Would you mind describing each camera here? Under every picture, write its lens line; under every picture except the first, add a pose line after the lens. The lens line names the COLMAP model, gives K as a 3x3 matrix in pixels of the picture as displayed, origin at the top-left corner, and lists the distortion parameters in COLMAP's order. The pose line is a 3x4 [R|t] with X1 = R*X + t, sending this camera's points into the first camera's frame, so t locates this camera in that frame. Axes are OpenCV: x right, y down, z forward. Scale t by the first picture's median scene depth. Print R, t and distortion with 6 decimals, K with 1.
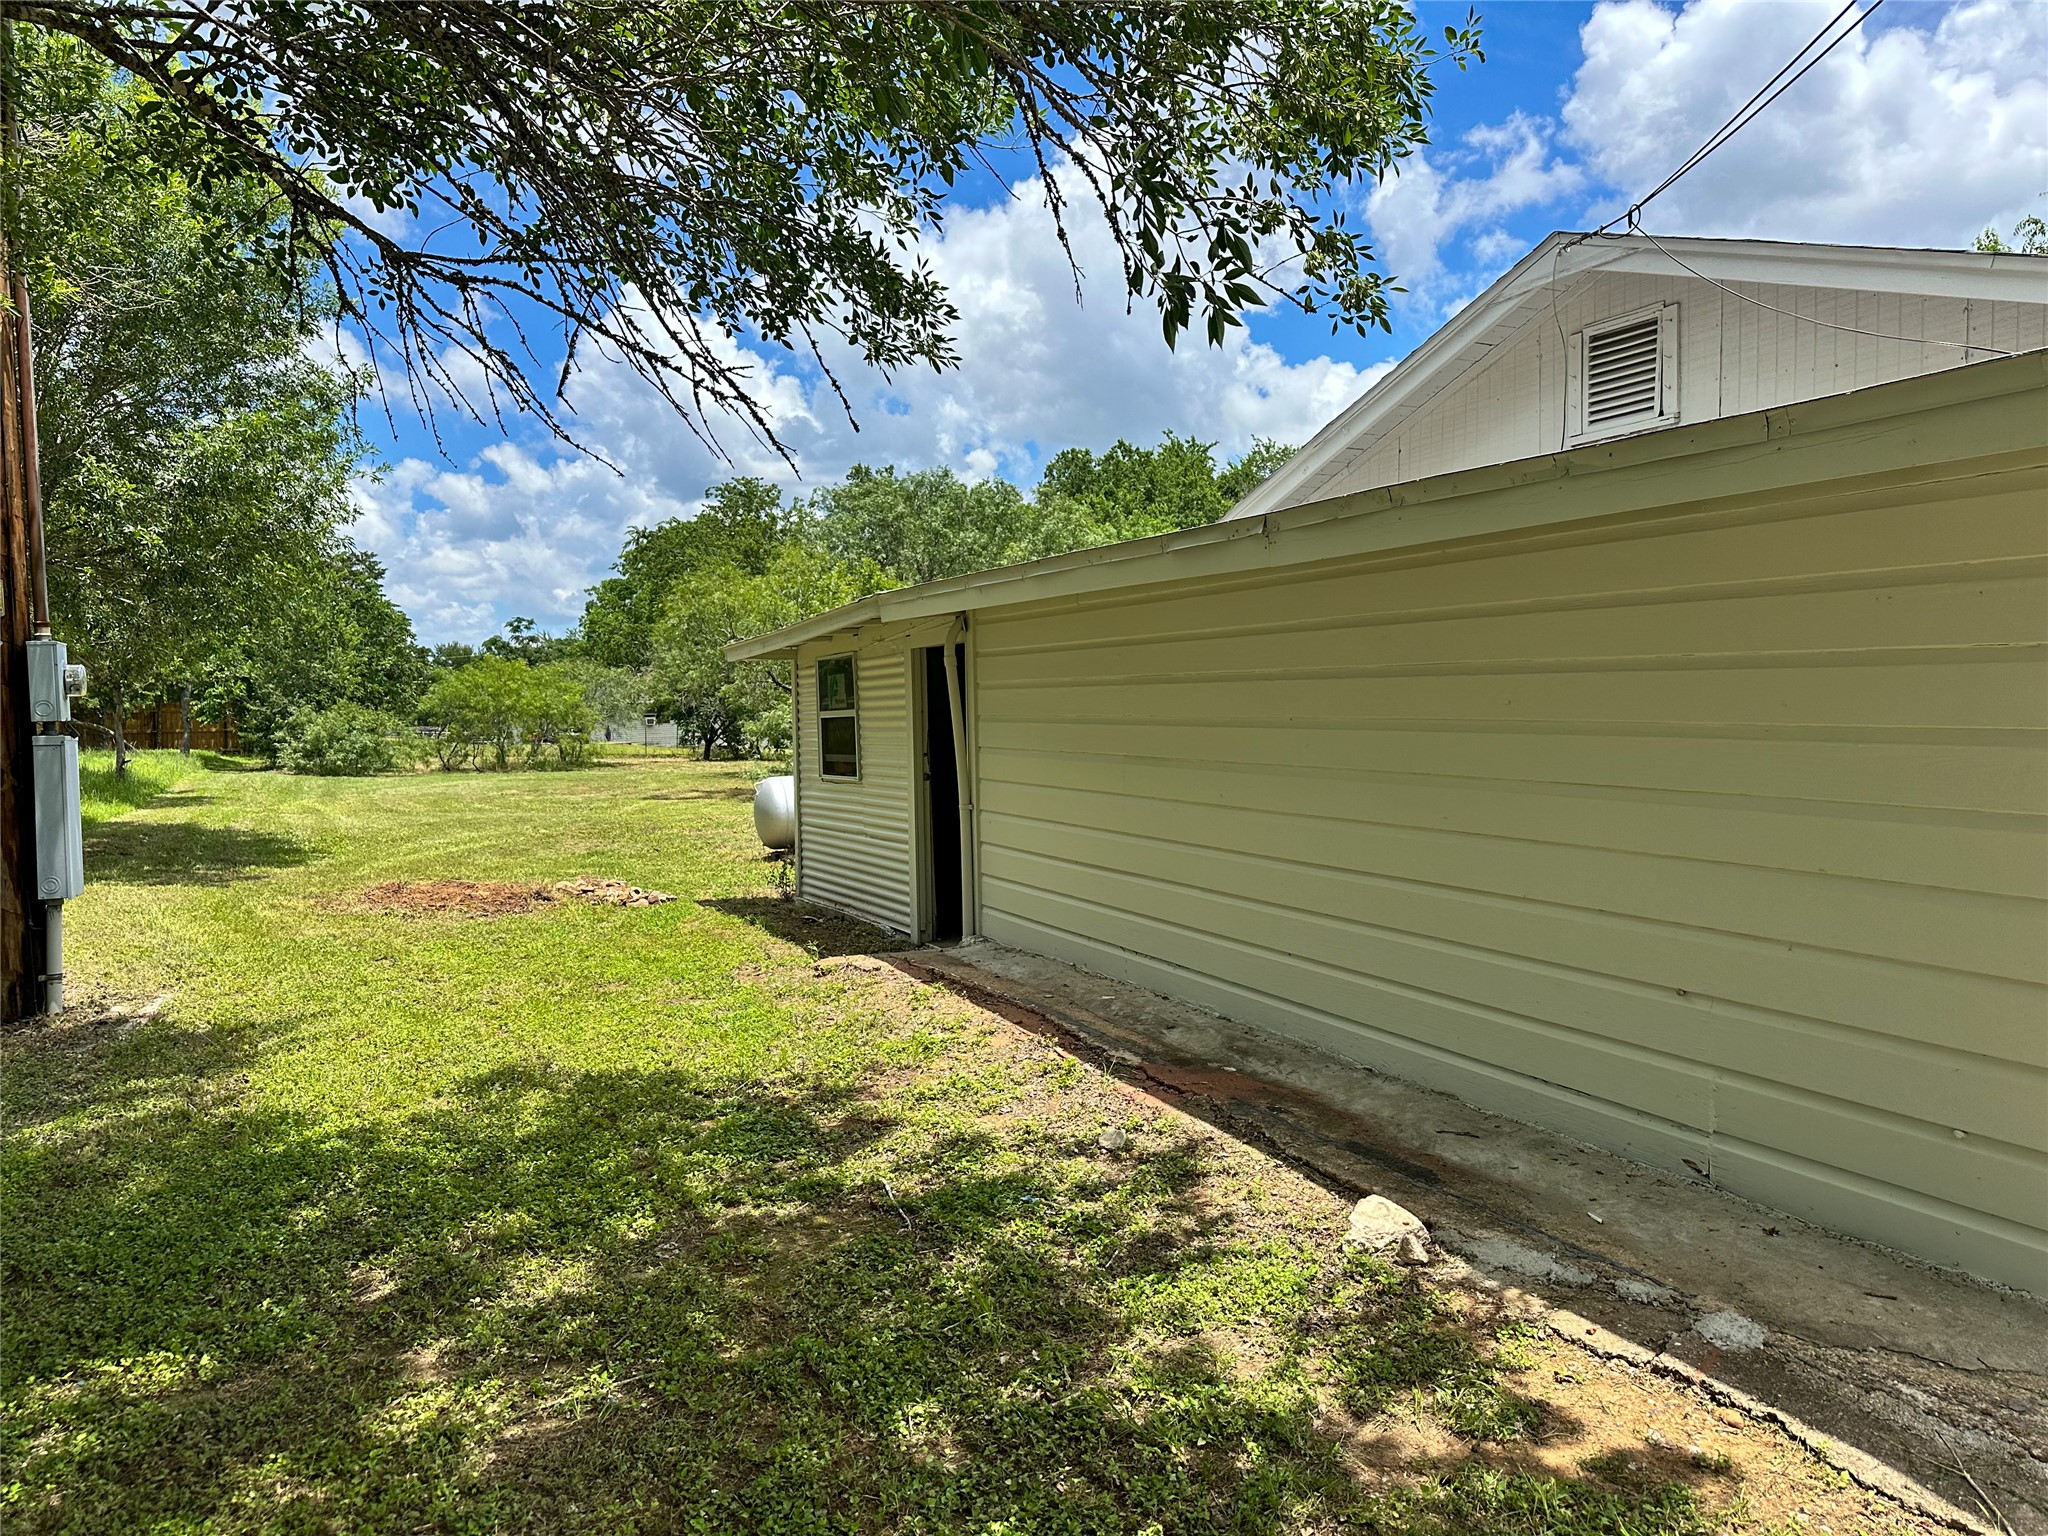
lens RADIAL K [[1413.1, 0, 1017.6], [0, 1413.1, 760.6], [0, 0, 1]] dist [0.193312, -0.342807]
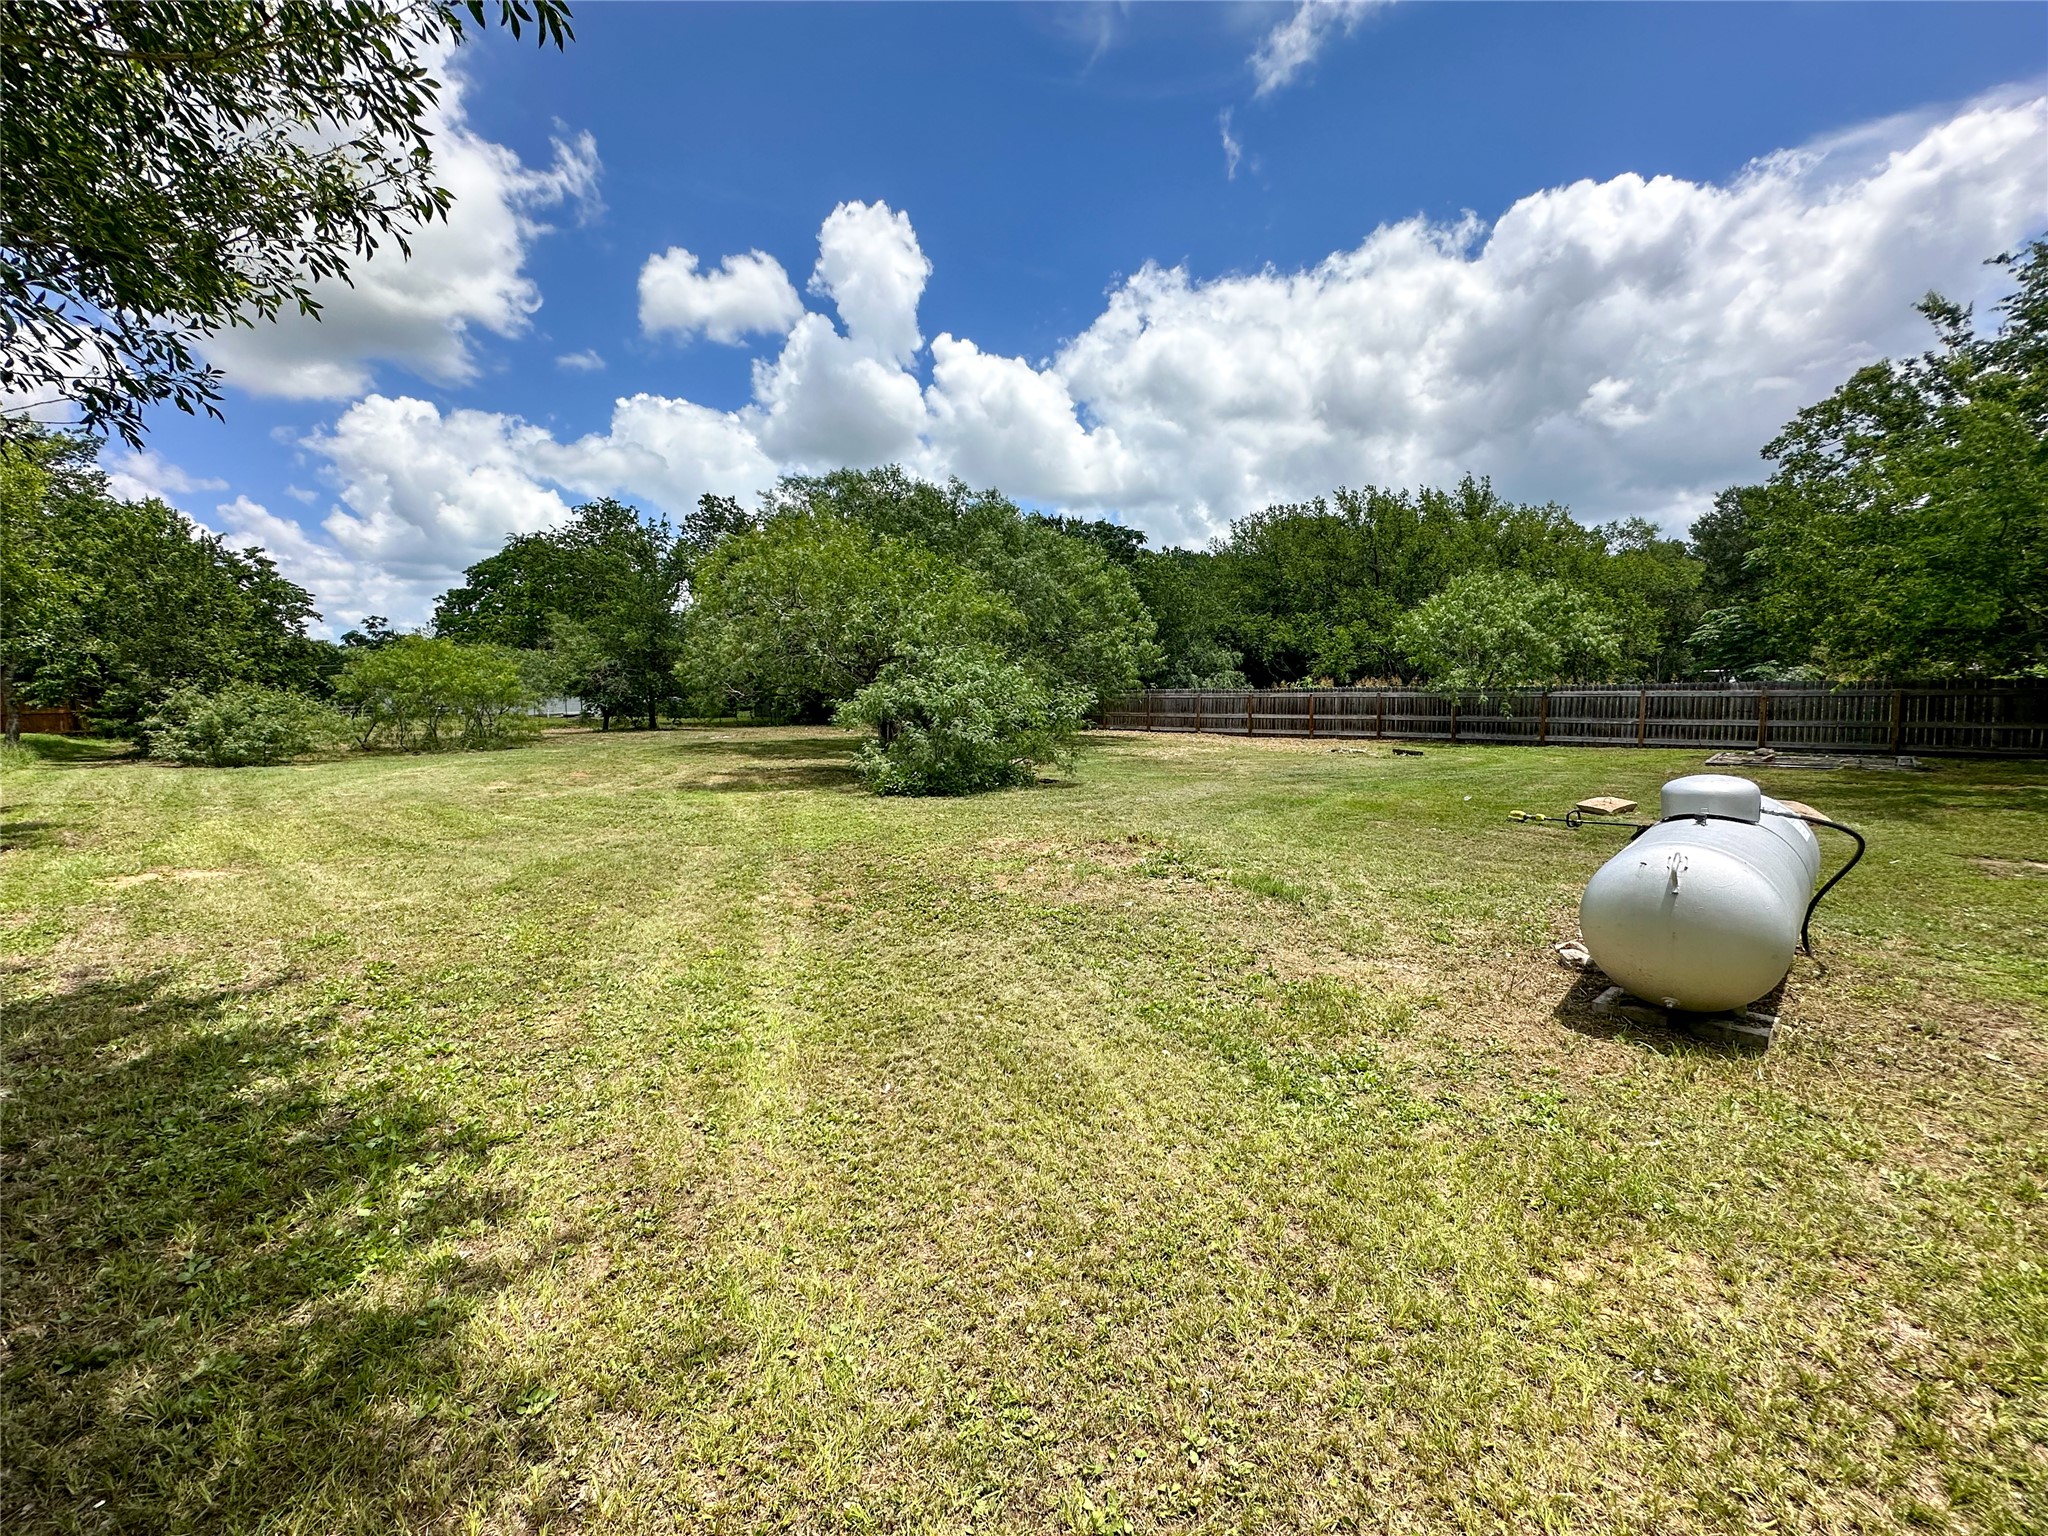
lens RADIAL K [[816.8, 0, 1026.2], [0, 816.8, 777.1], [0, 0, 1]] dist [-0.008107, 0.000078]
pose [[0.935639, -0.041204, 0.350545, -0.186311], [0.015413, 0.996985, 0.076050, -0.012440], [-0.352622, -0.065753, 0.933453, 0.354342]]
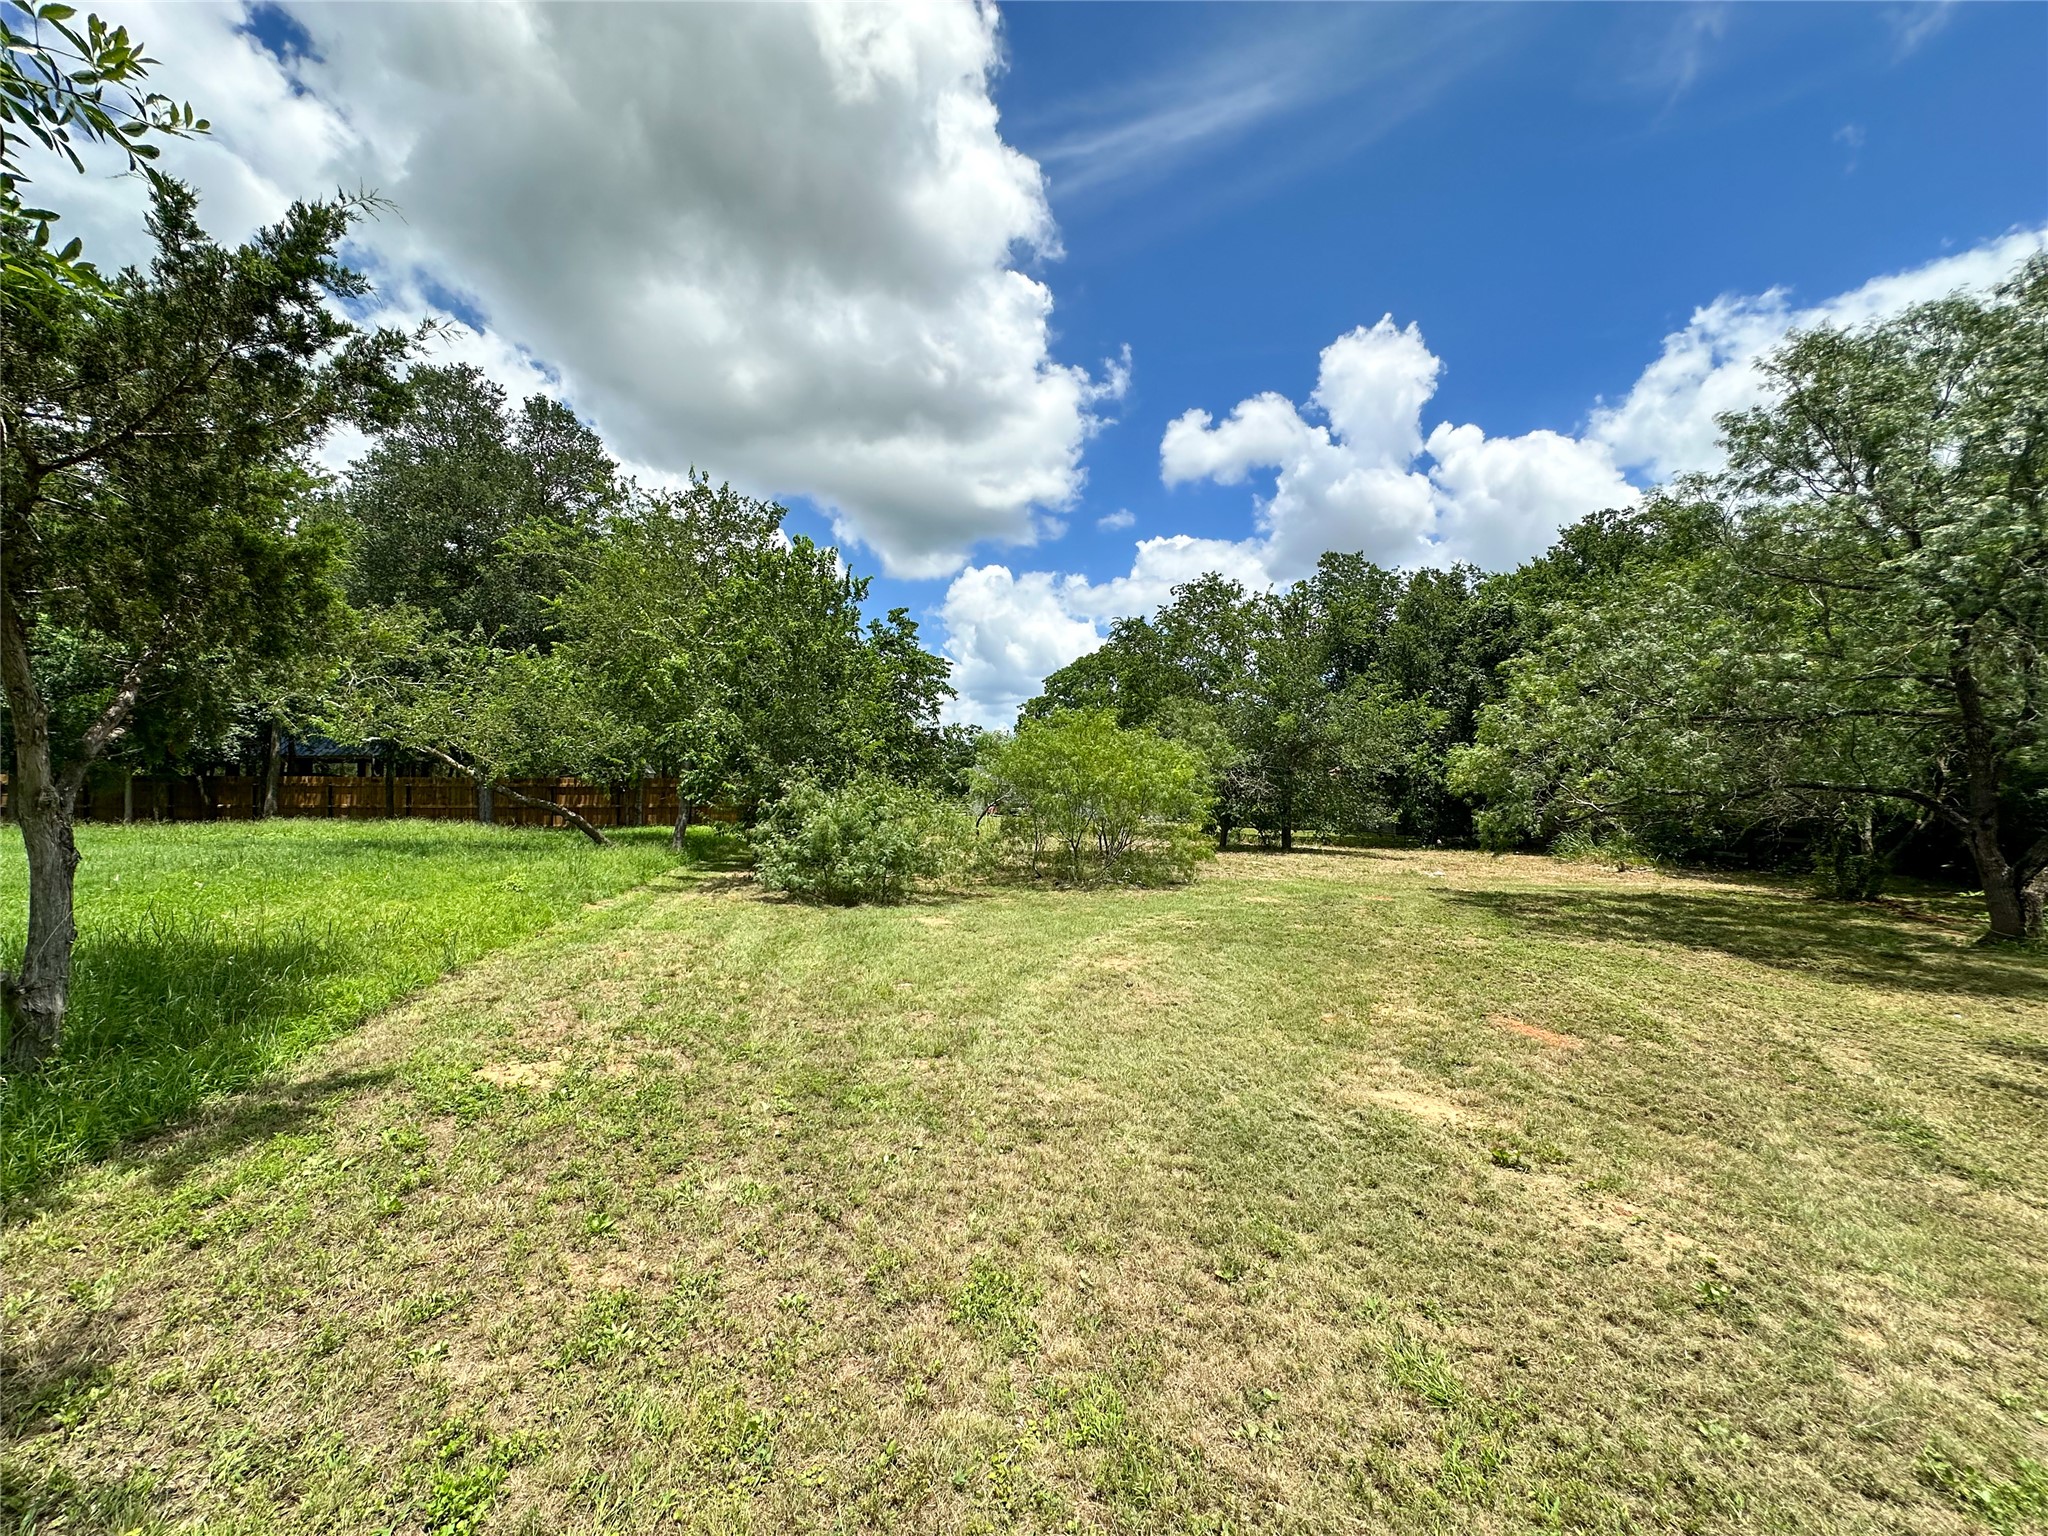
lens RADIAL K [[820.1, 0, 1023.8], [0, 820.1, 757.6], [0, 0, 1]] dist [-0.002974, 0.000957]
pose [[0.974863, 0.001032, -0.222802, -0.319605], [-0.019363, 0.996598, -0.080106, -0.020505], [0.221962, 0.082407, 0.971567, 0.671166]]
